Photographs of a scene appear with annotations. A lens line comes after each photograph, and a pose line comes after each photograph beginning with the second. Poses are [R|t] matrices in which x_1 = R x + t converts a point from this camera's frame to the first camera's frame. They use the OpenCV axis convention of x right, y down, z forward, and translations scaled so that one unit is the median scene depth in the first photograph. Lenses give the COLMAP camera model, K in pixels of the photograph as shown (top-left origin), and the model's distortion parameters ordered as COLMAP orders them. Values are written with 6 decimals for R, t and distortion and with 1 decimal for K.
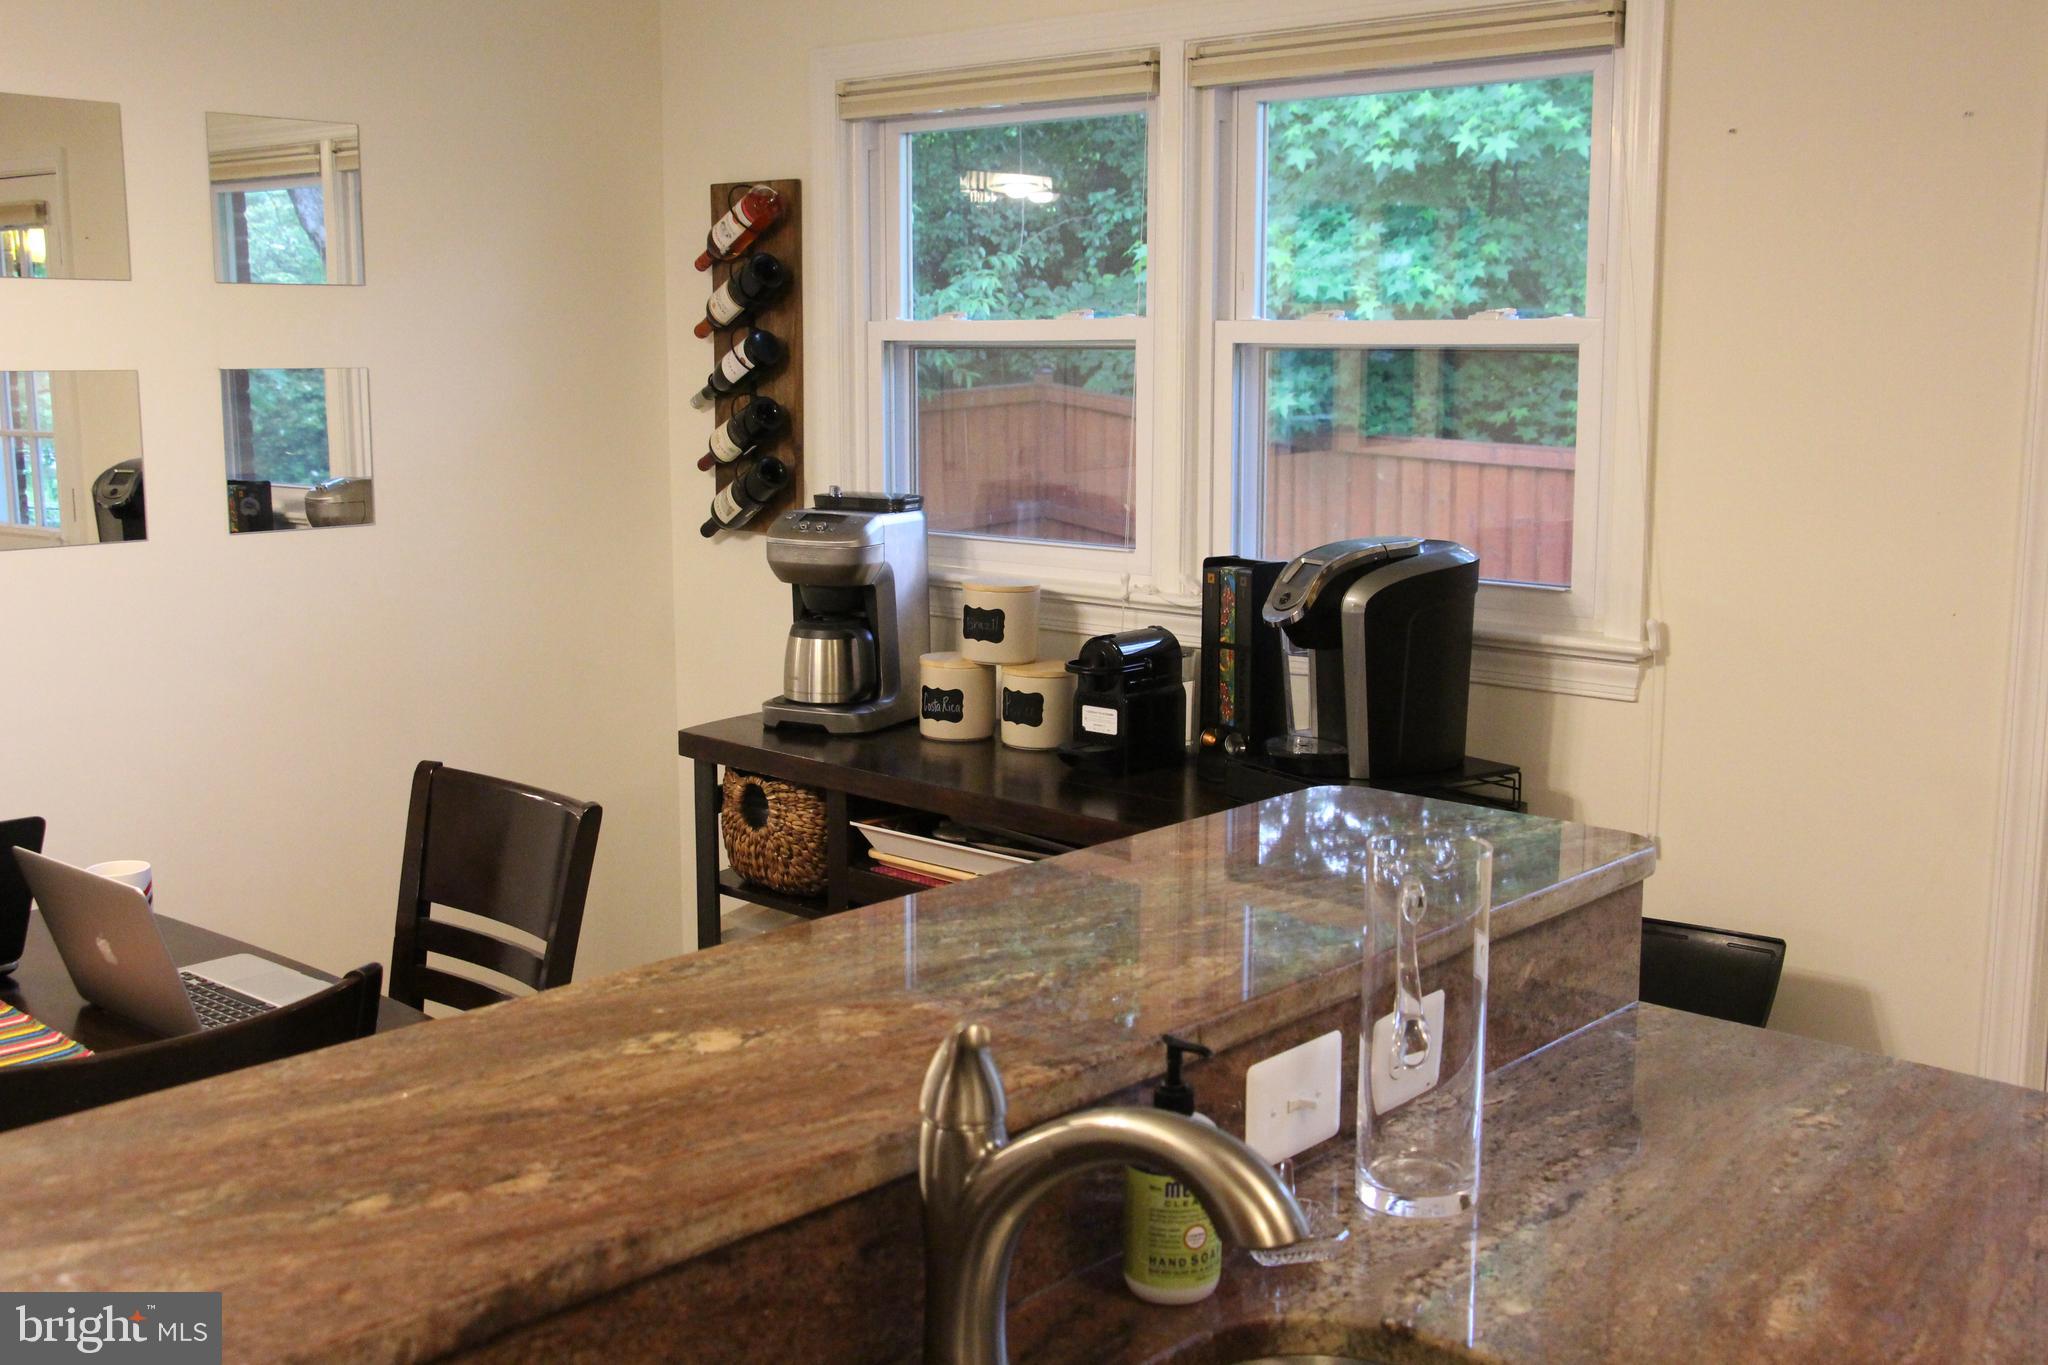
lens RADIAL K [[2208.8, 0, 1013.7], [0, 2208.8, 663.1], [0, 0, 1]] dist [-0.009349, 0.000000]
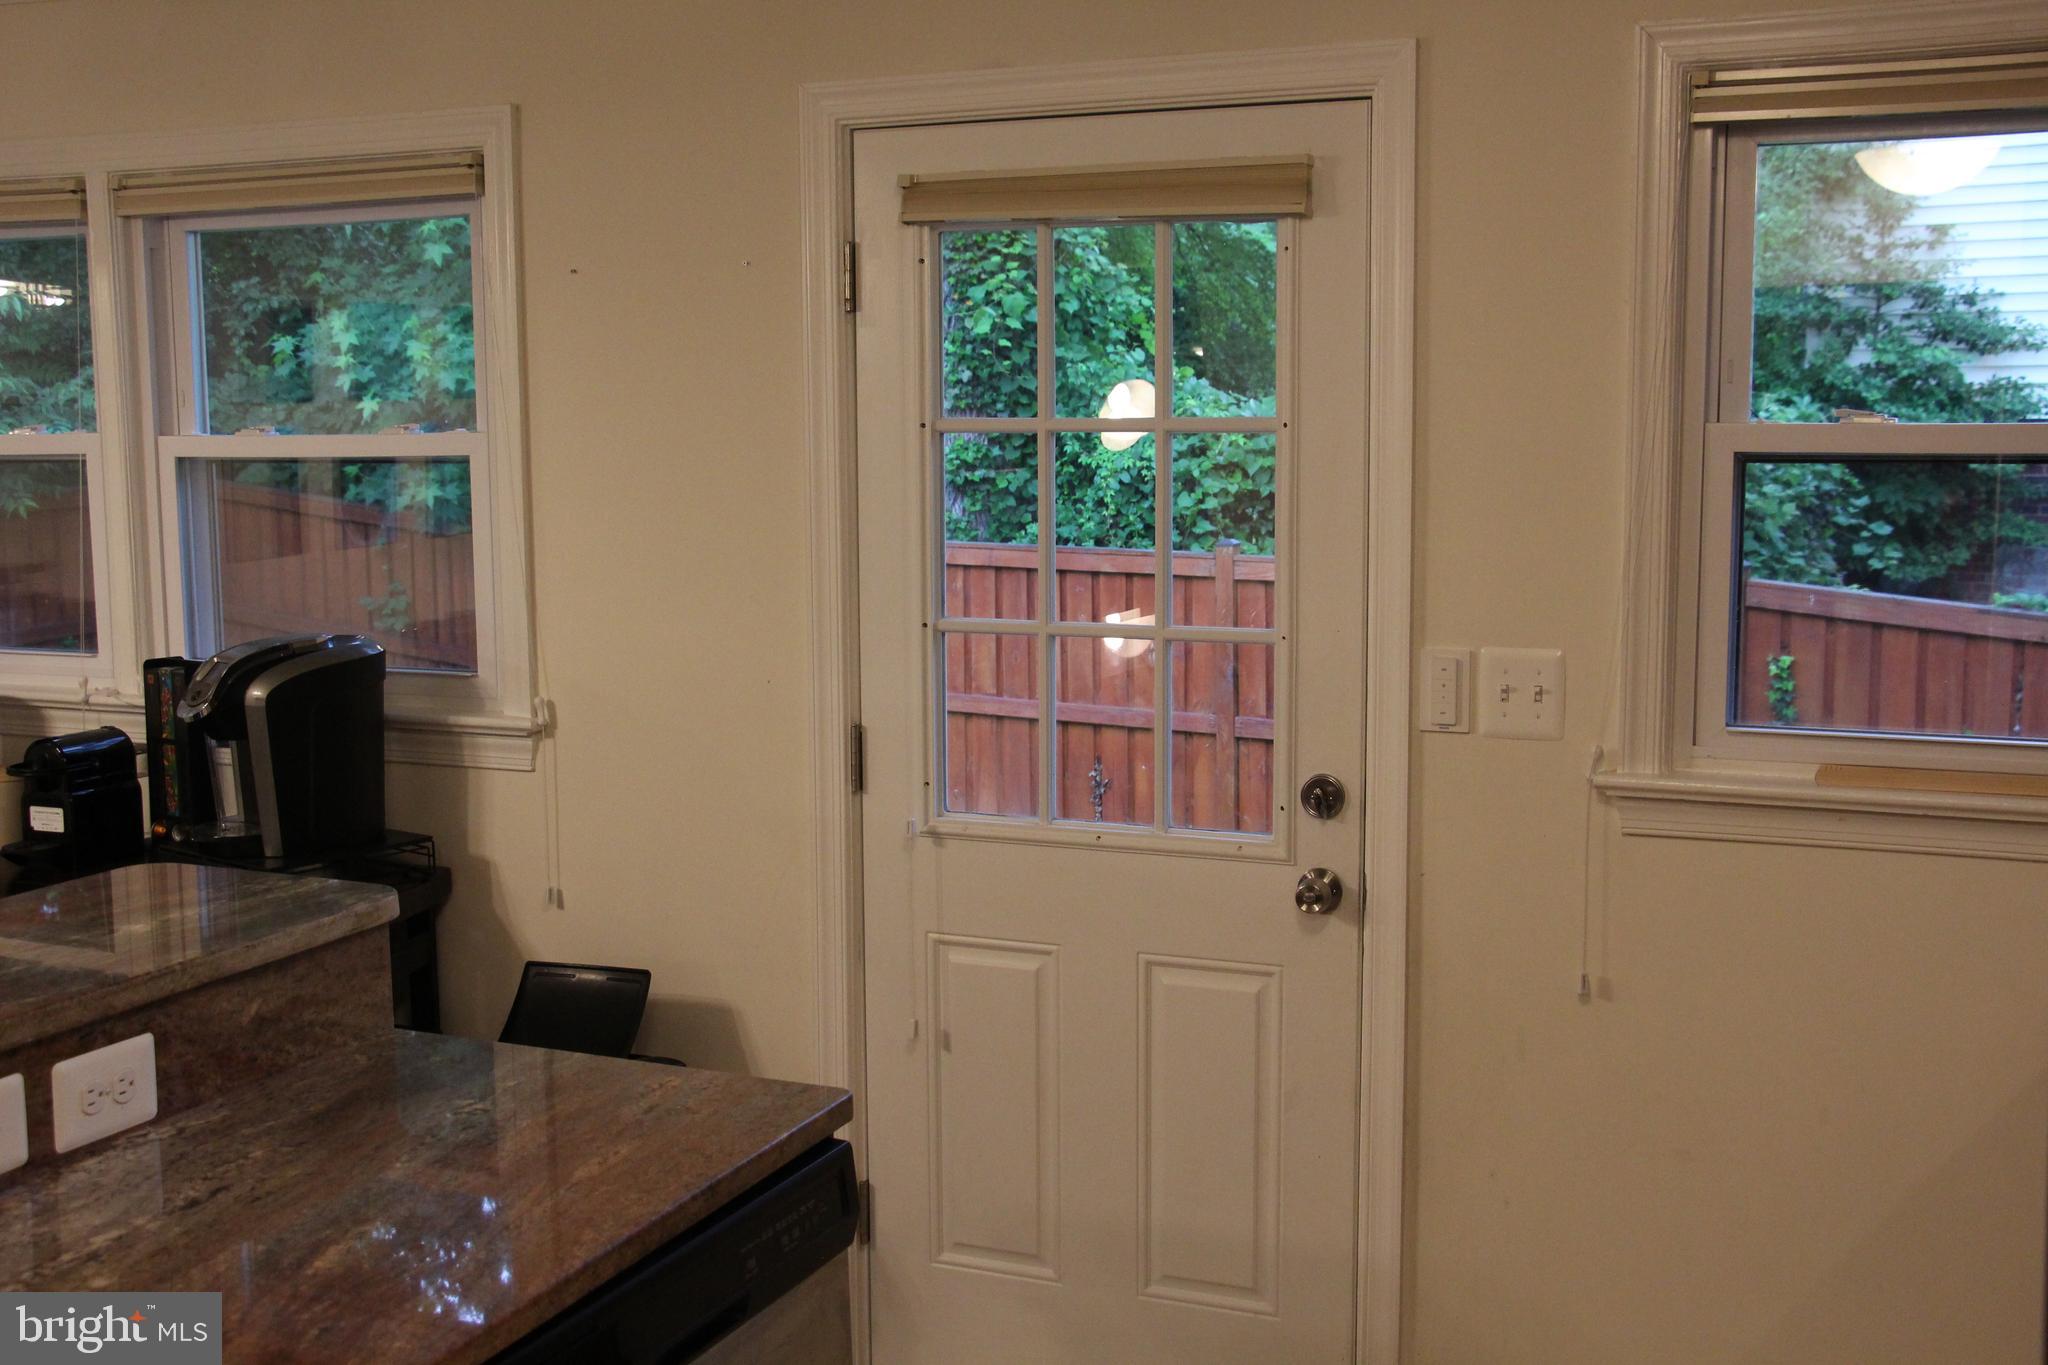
lens RADIAL K [[2208.8, 0, 1029.1], [0, 2208.8, 674.2], [0, 0, 1]] dist [-0.009349, 0.000000]
pose [[0.941542, -0.045848, 0.333760, 0.140853], [0.056088, 0.998203, -0.021104, 0.005862], [-0.332193, 0.038591, 0.942422, -0.145161]]
